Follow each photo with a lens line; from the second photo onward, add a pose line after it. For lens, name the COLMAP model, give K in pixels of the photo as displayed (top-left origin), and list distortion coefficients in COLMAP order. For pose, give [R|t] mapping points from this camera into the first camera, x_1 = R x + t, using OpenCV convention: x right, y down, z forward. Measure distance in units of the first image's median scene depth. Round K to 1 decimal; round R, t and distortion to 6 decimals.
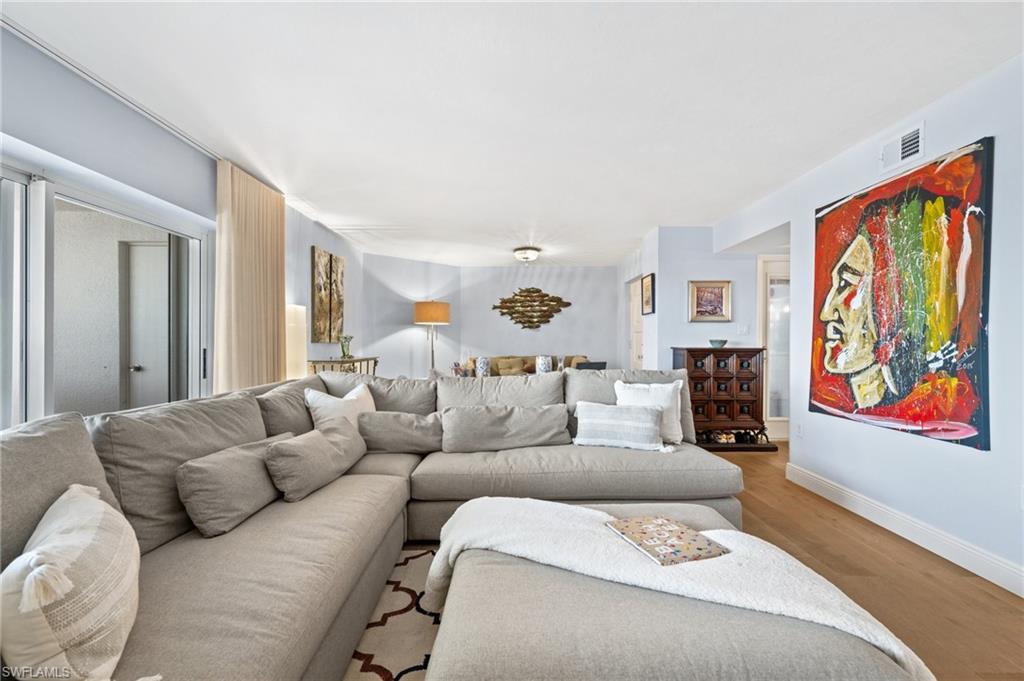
lens RADIAL K [[454.0, 0, 512.0], [0, 454.0, 340.5], [0, 0, 1]] dist [0.000658, 0.000286]
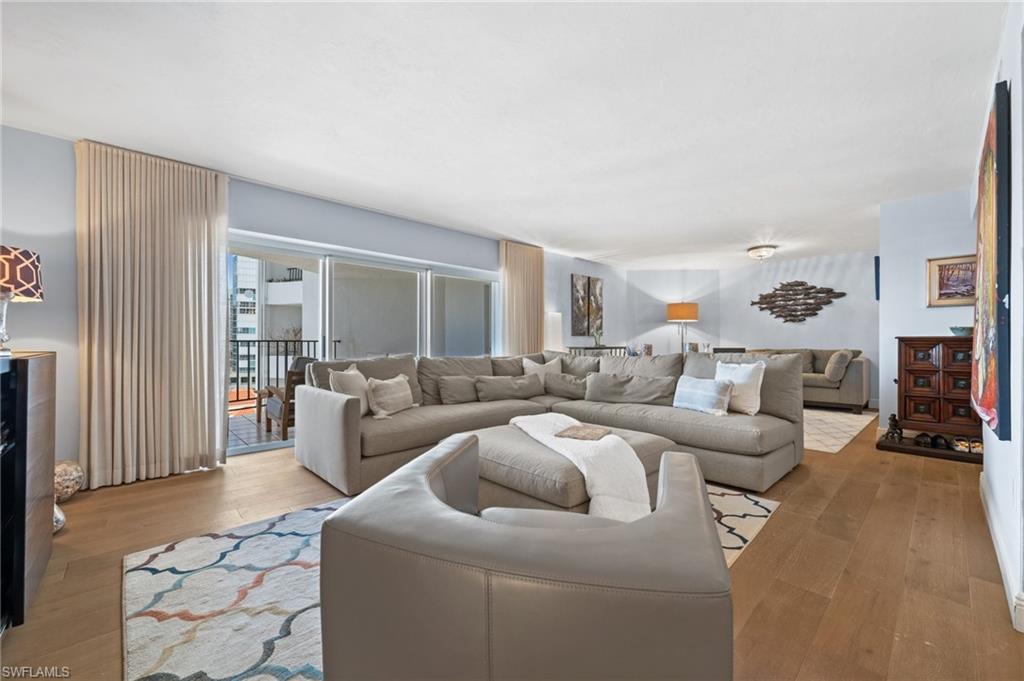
lens RADIAL K [[403.9, 0, 512.0], [0, 403.9, 340.5], [0, 0, 1]] dist [-0.001922, -0.000174]
pose [[0.681622, -0.002290, -0.731701, 0.412226], [0.002141, 0.999997, -0.001135, 0.021166], [0.731701, -0.000793, 0.681625, -0.092960]]
